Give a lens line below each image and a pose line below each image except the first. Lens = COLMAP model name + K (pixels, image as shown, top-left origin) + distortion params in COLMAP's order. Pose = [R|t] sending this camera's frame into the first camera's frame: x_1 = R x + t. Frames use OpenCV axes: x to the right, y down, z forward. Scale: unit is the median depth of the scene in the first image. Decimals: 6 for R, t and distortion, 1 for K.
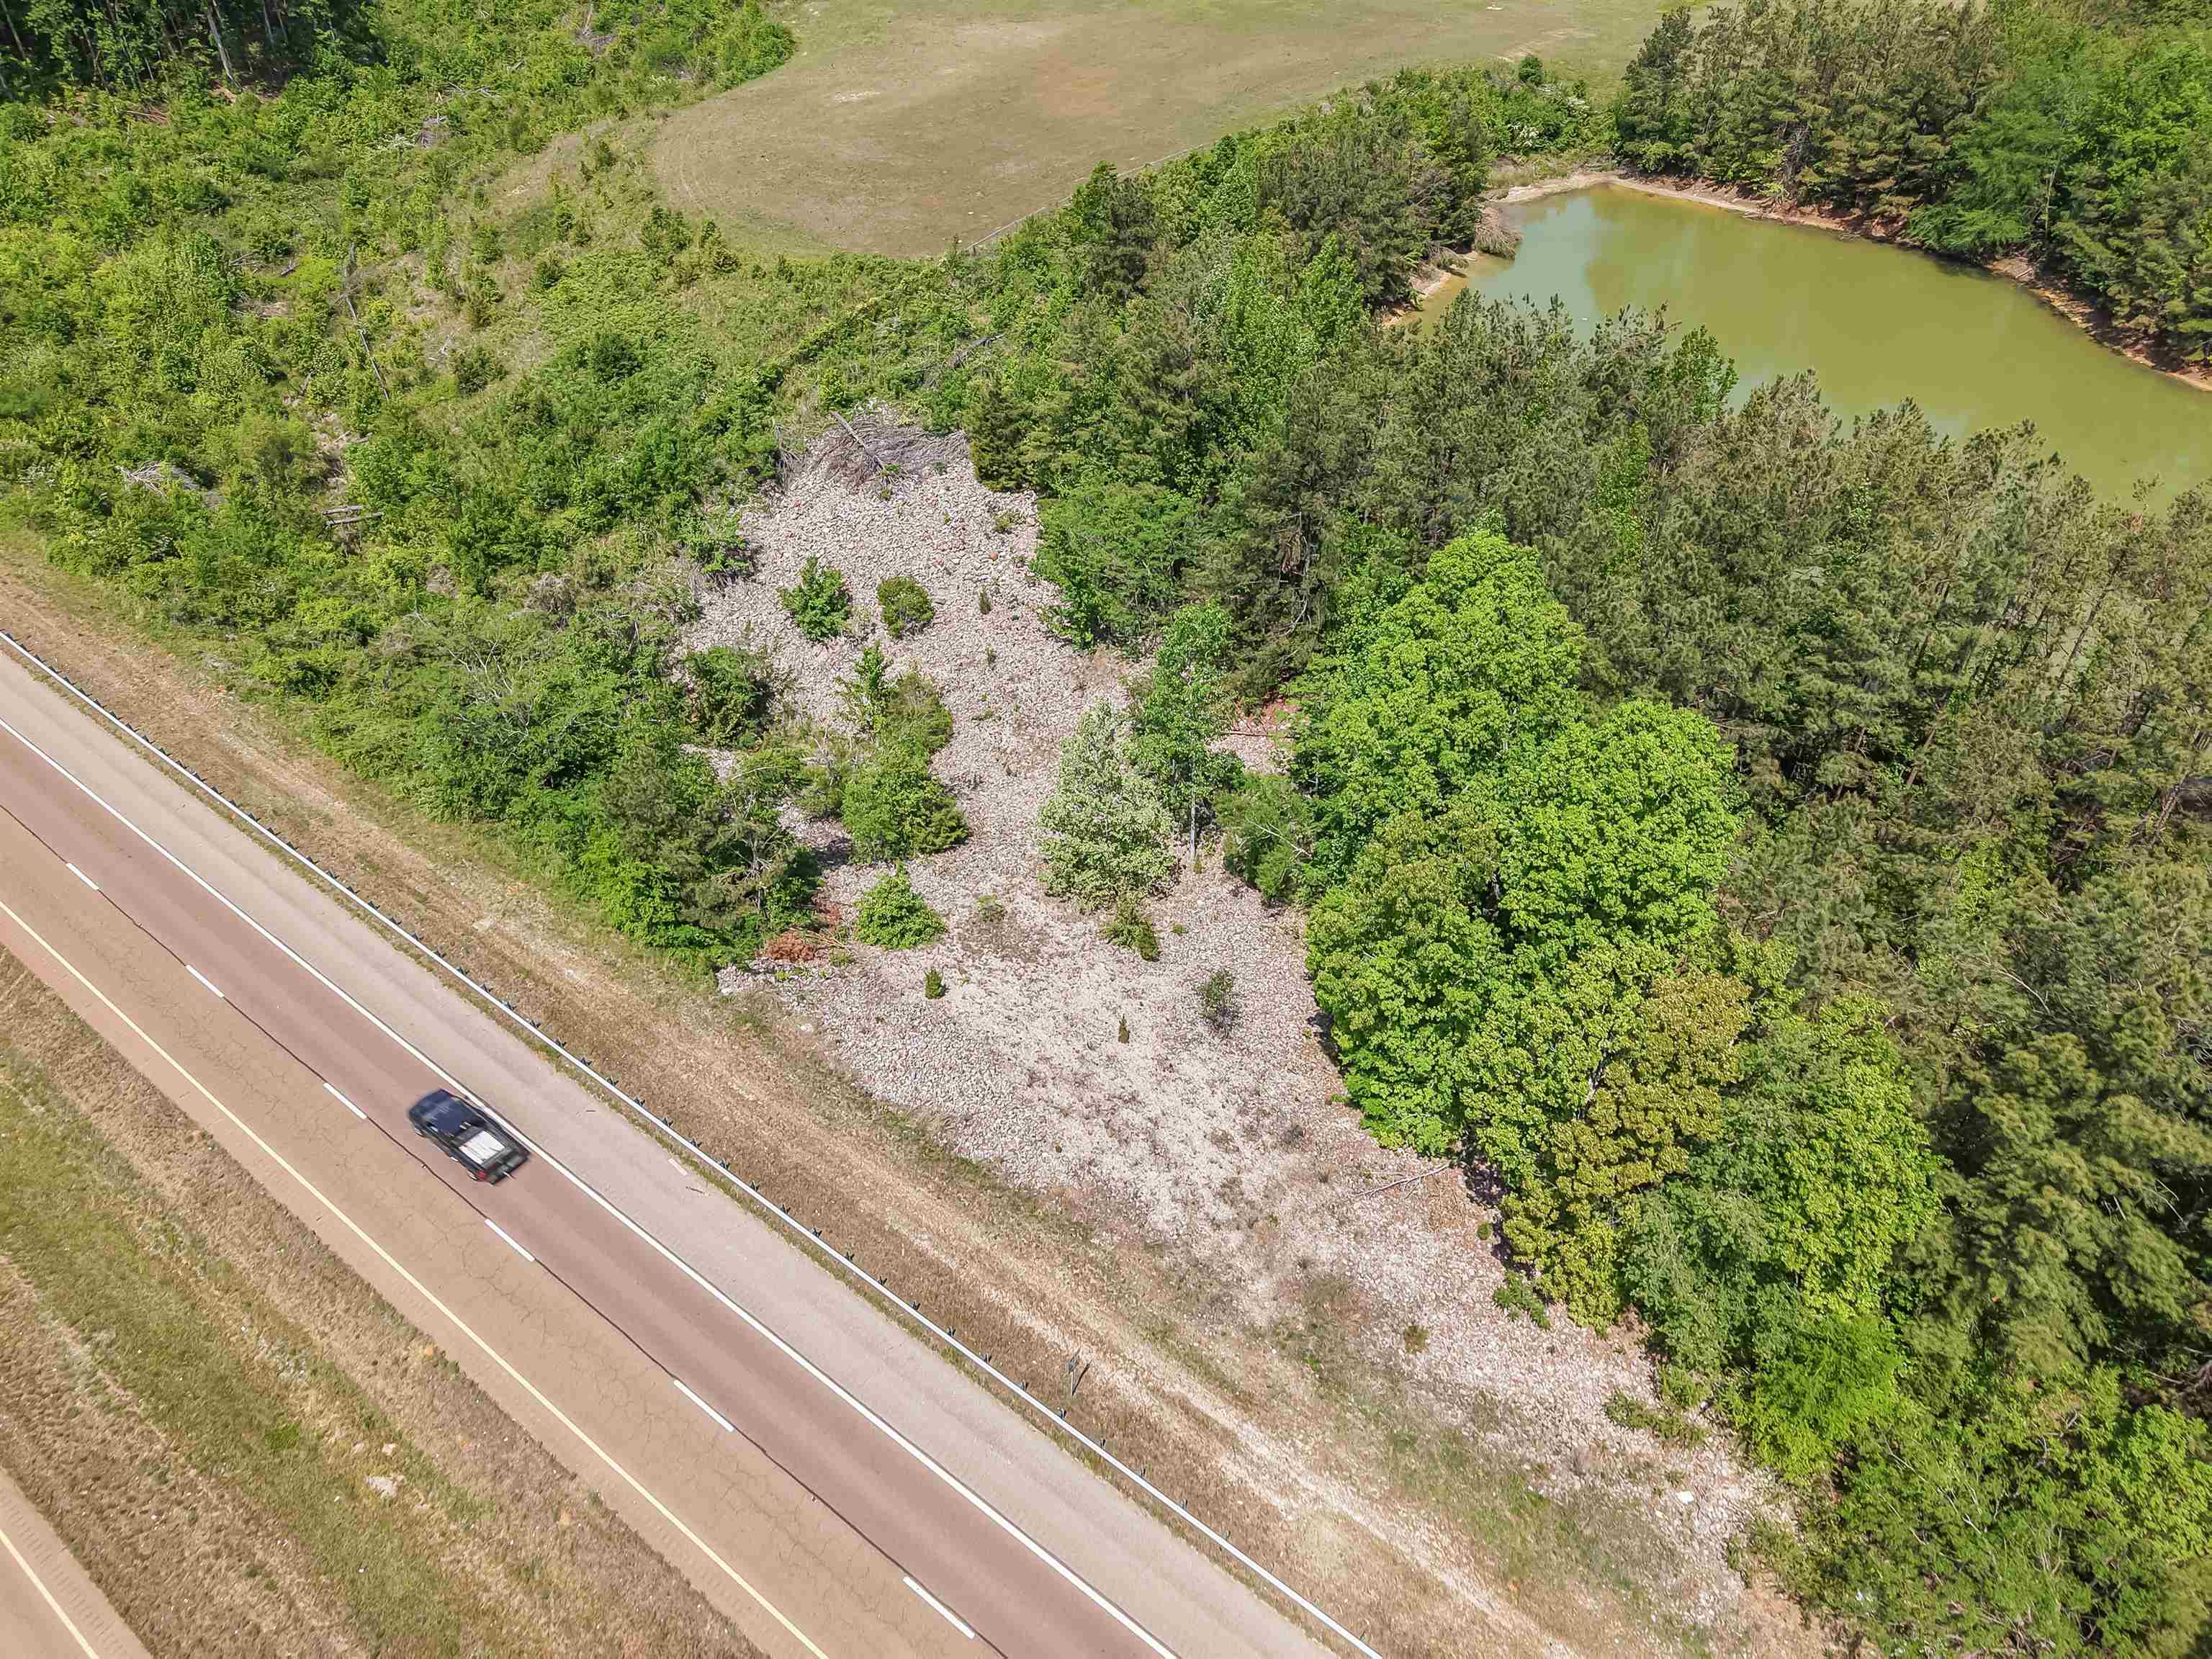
lens RADIAL K [[1535.3, 0, 1094.1], [0, 1535.3, 788.5], [0, 0, 1]] dist [0.024942, -0.005235]
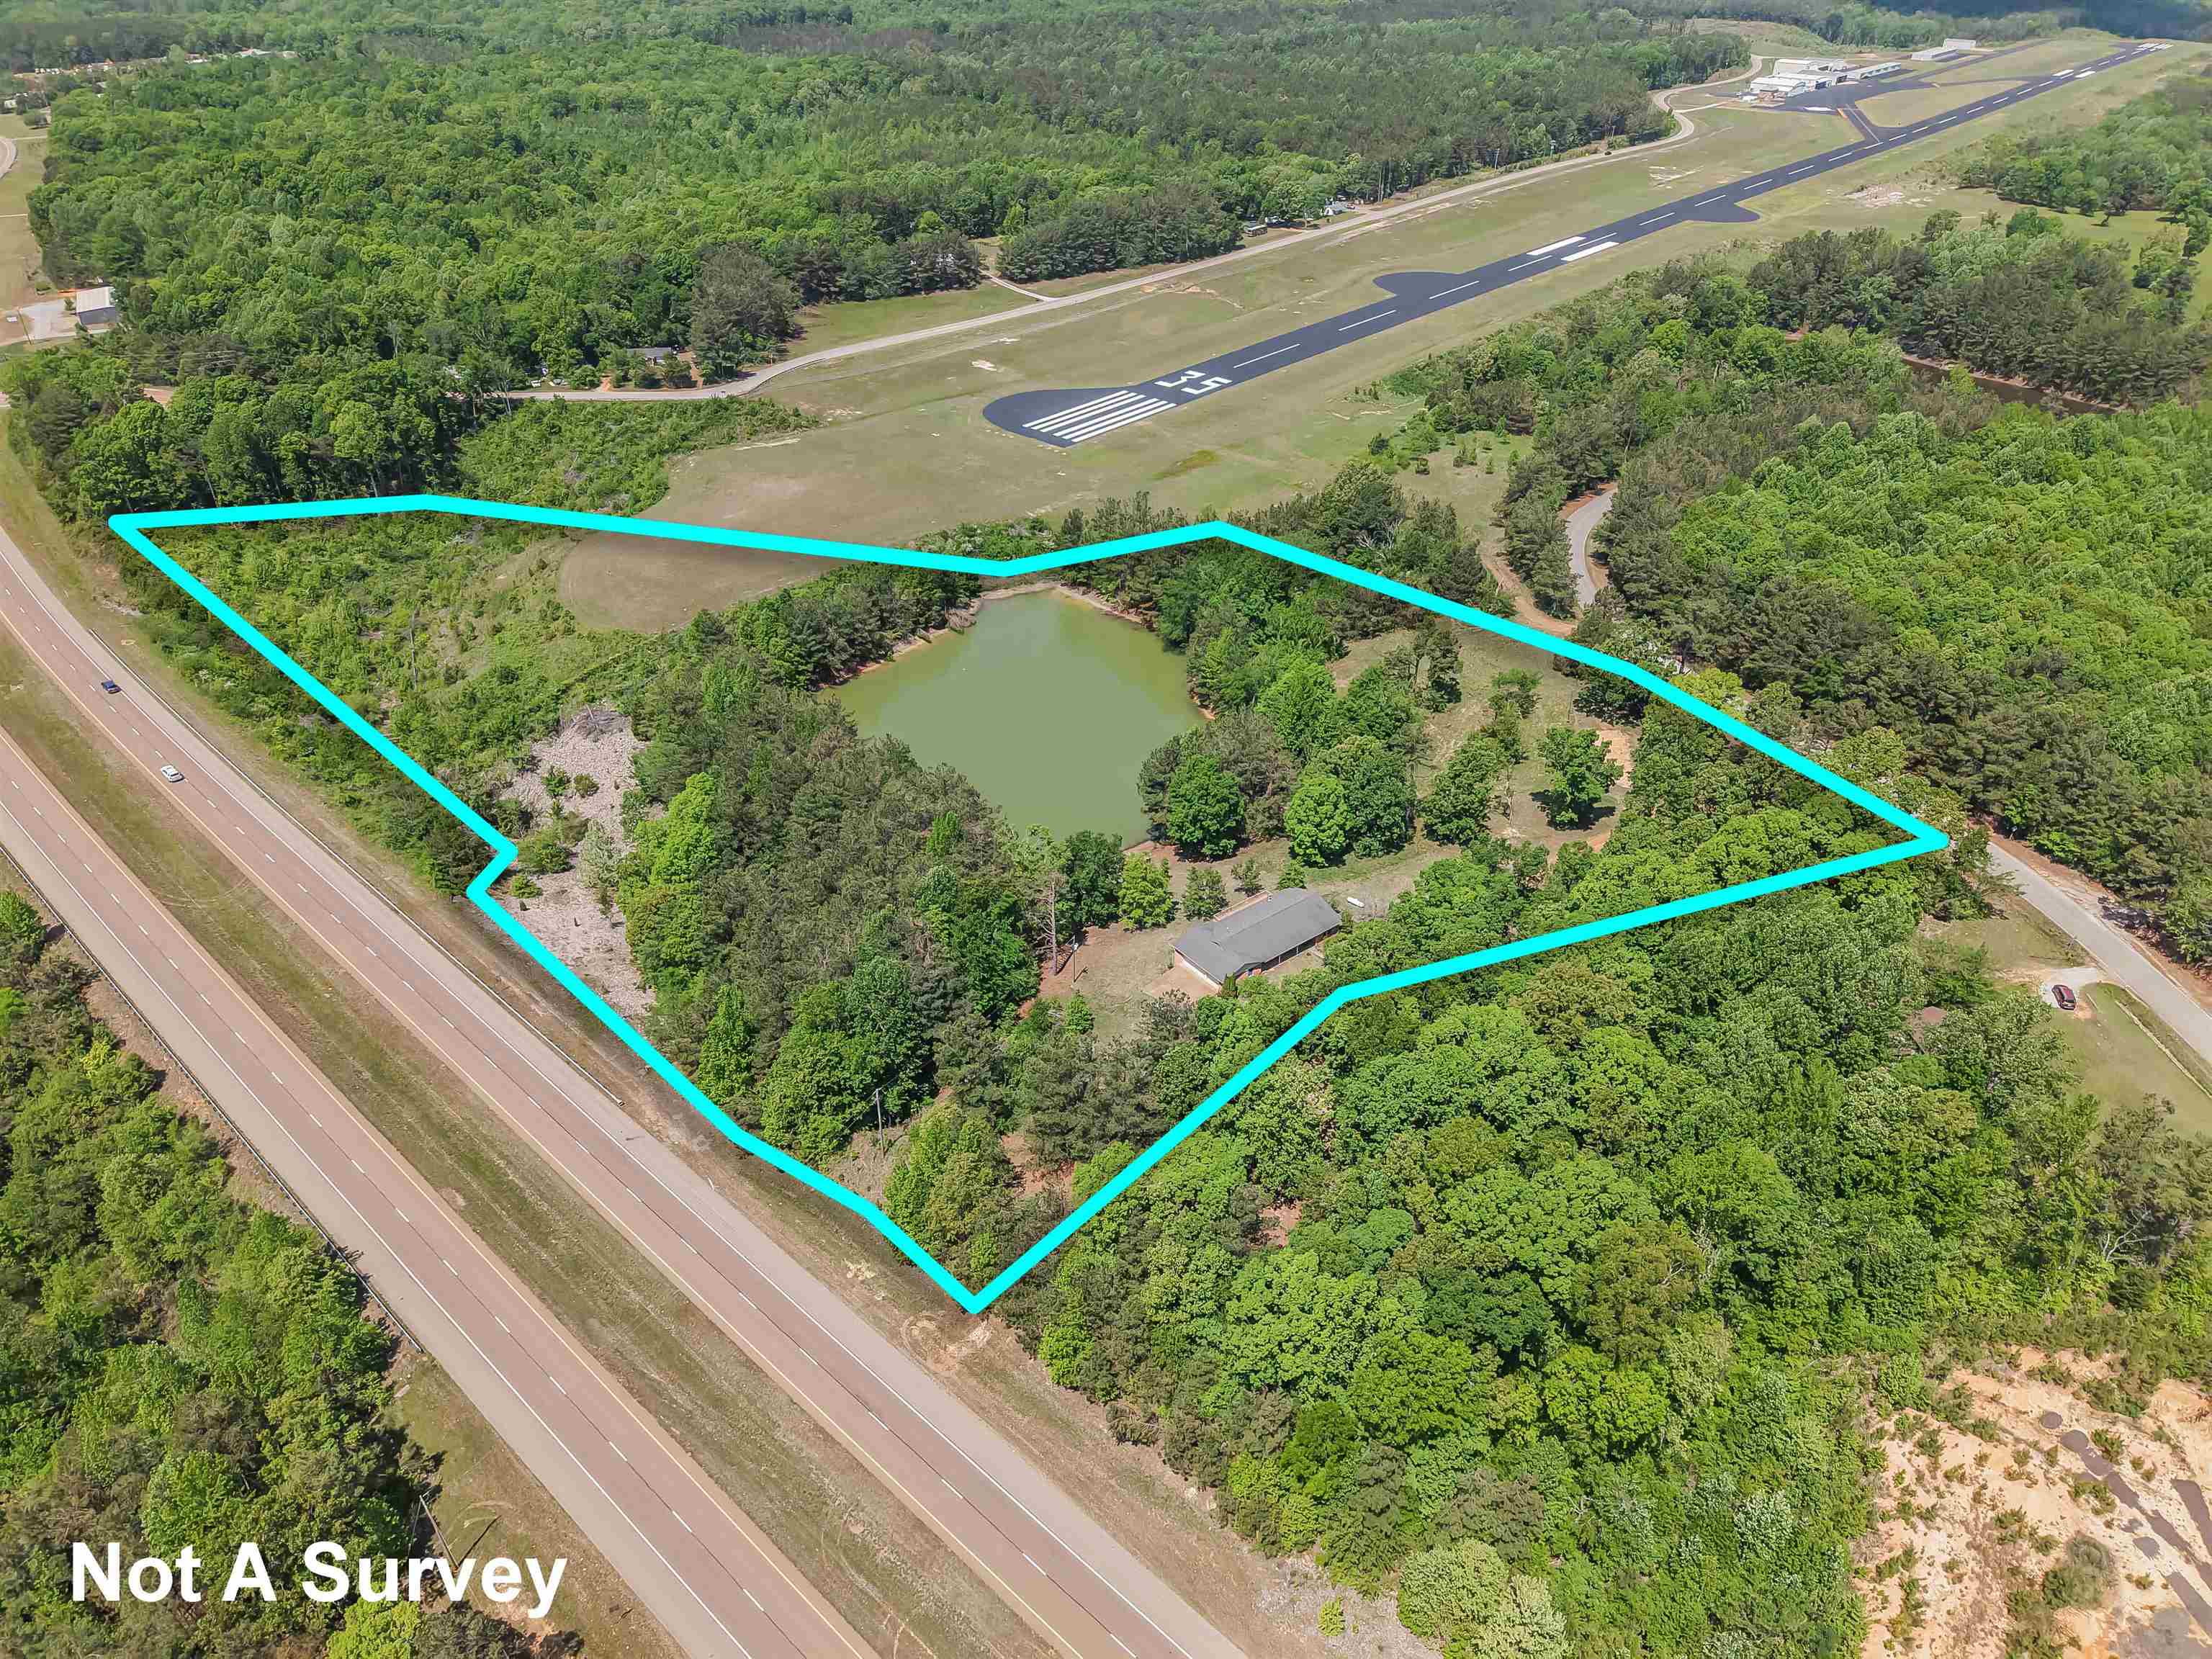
lens RADIAL K [[1491.6, 0, 1111.8], [0, 1491.6, 835.5], [0, 0, 1]] dist [0.017967, -0.023114]
pose [[0.996734, 0.049358, -0.063913, 0.641102], [-0.054828, 0.994710, -0.086870, 0.092422], [0.059287, 0.090091, 0.994167, -0.992635]]
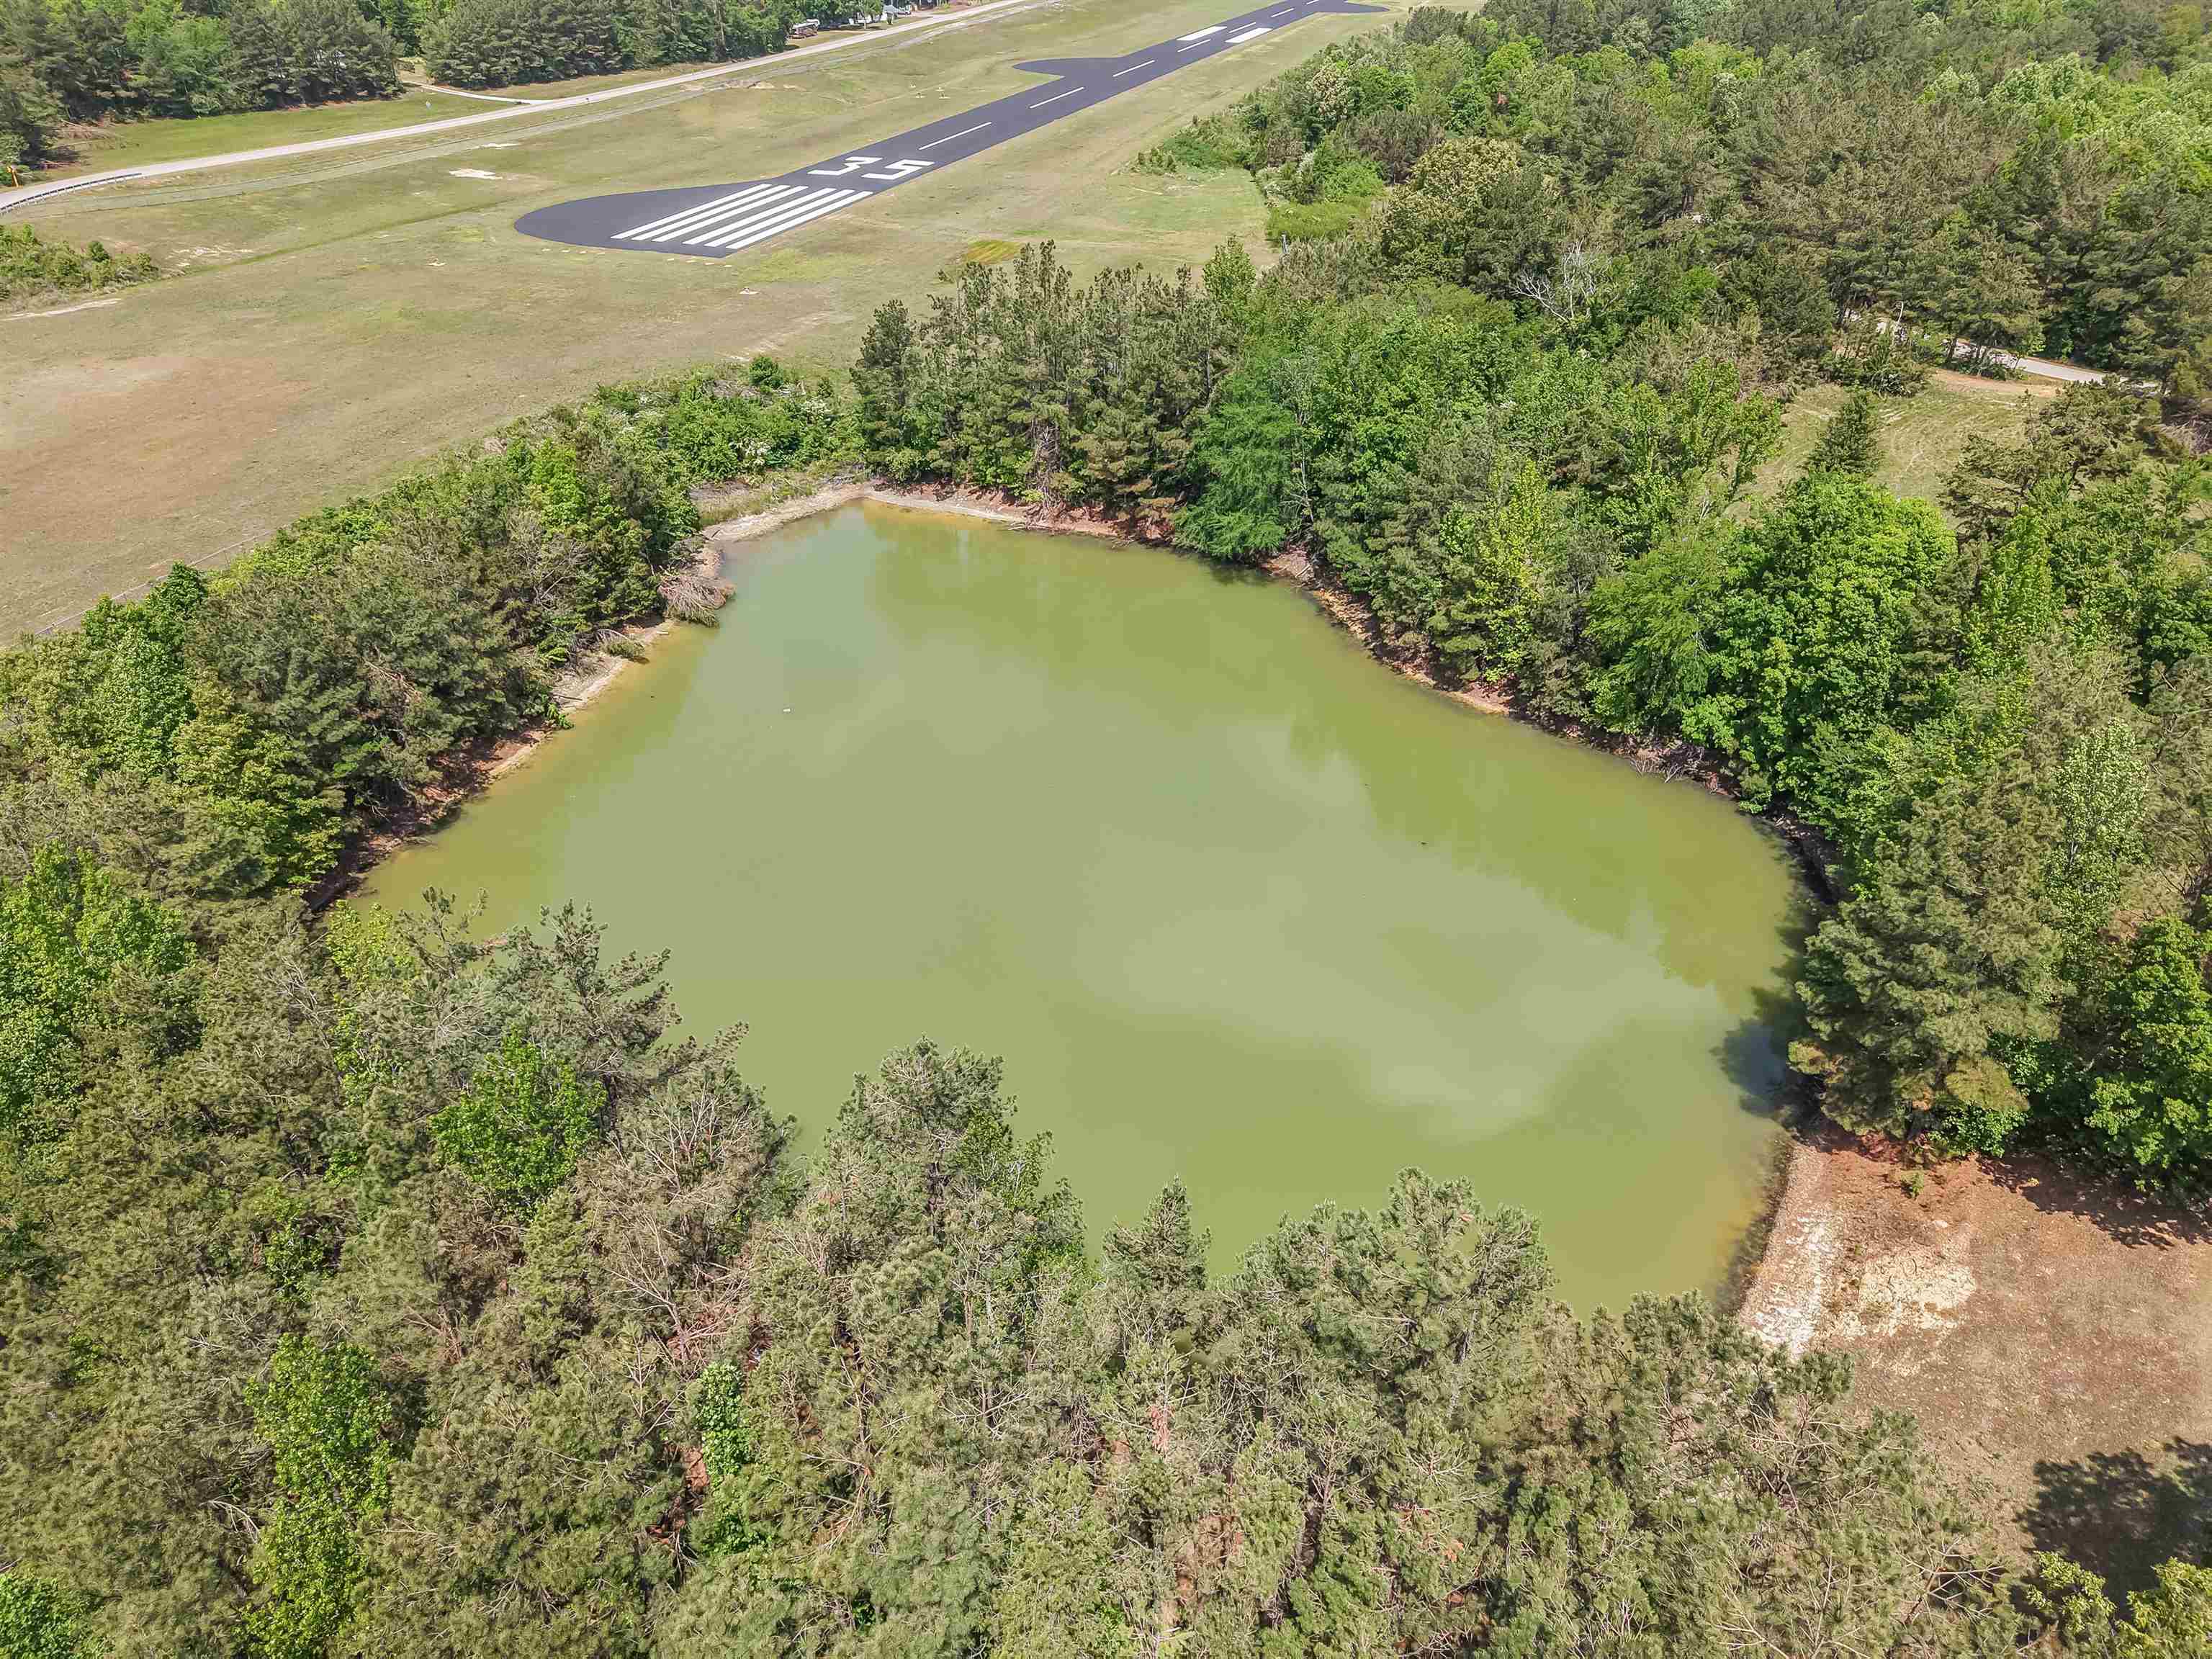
lens RADIAL K [[1499.2, 0, 1120.9], [0, 1499.2, 825.7], [0, 0, 1]] dist [-0.001408, -0.000521]
pose [[0.948050, -0.168145, 0.270052, 0.253038], [0.191966, 0.979302, -0.064168, -0.159624], [-0.253673, 0.112675, 0.960705, 0.228510]]
